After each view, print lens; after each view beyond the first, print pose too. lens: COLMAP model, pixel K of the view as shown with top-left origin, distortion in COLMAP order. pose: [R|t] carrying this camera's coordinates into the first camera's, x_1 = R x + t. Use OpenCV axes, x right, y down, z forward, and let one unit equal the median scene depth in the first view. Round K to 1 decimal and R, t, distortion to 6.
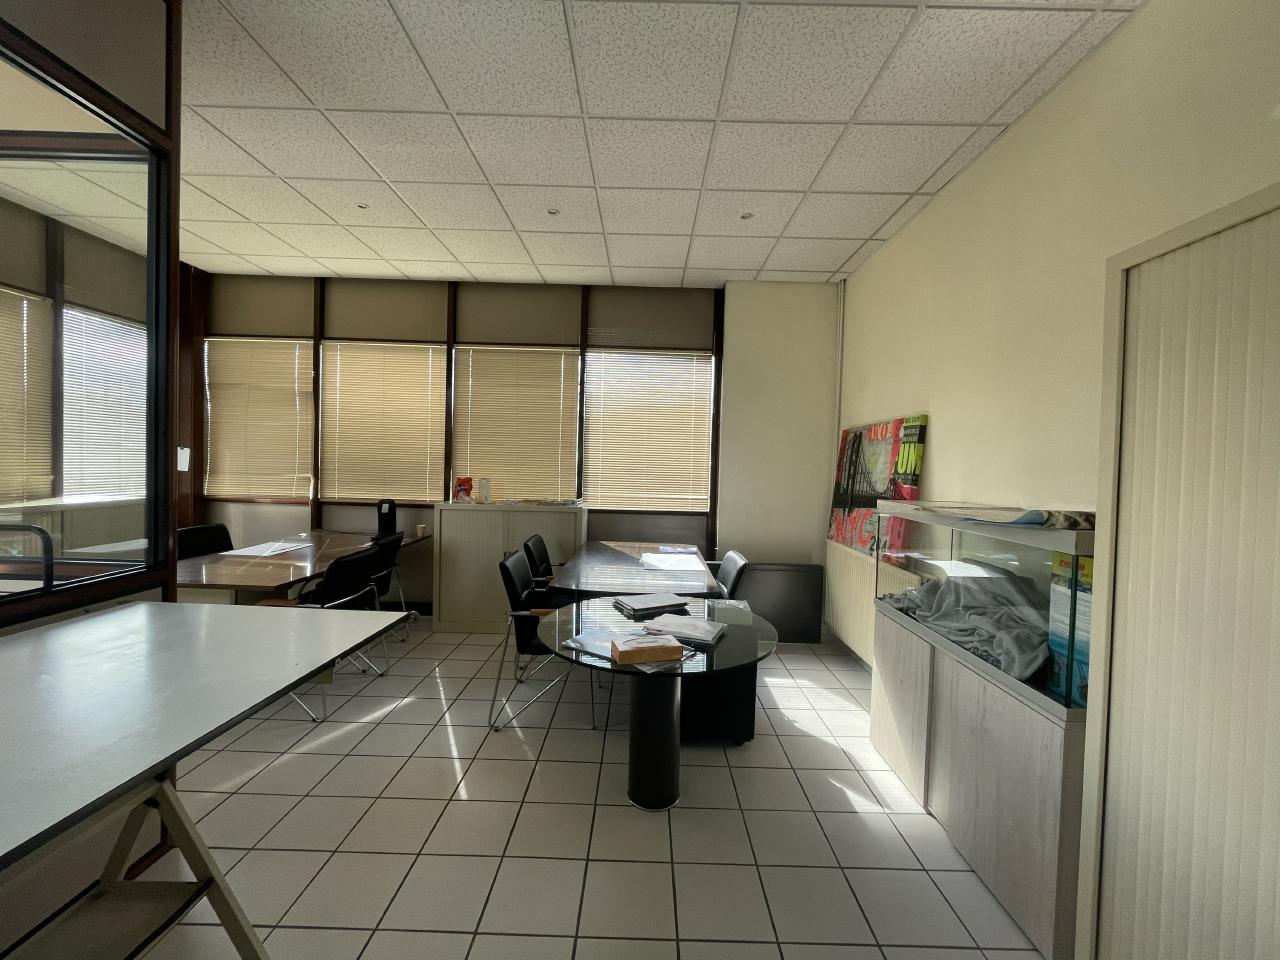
lens RADIAL K [[519.0, 0, 642.2], [0, 519.0, 476.9], [0, 0, 1]] dist [-0.001960, -0.000032]
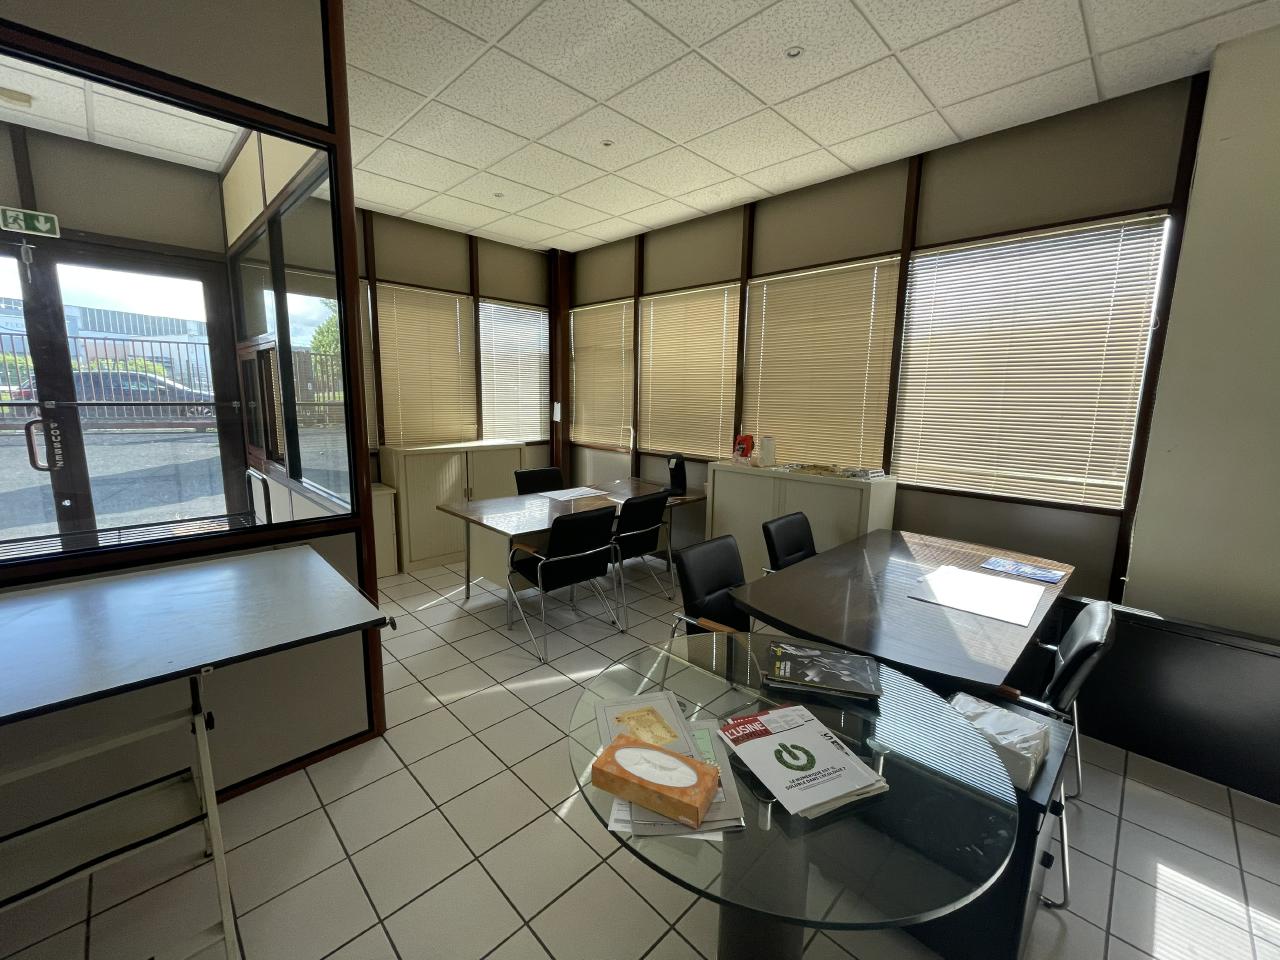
lens RADIAL K [[519.0, 0, 642.2], [0, 519.0, 476.9], [0, 0, 1]] dist [-0.001960, -0.000032]
pose [[0.713345, 0.091051, -0.694873, 0.144410], [-0.015418, 0.993323, 0.114330, -0.024742], [0.700643, -0.070843, 0.709986, 0.238896]]
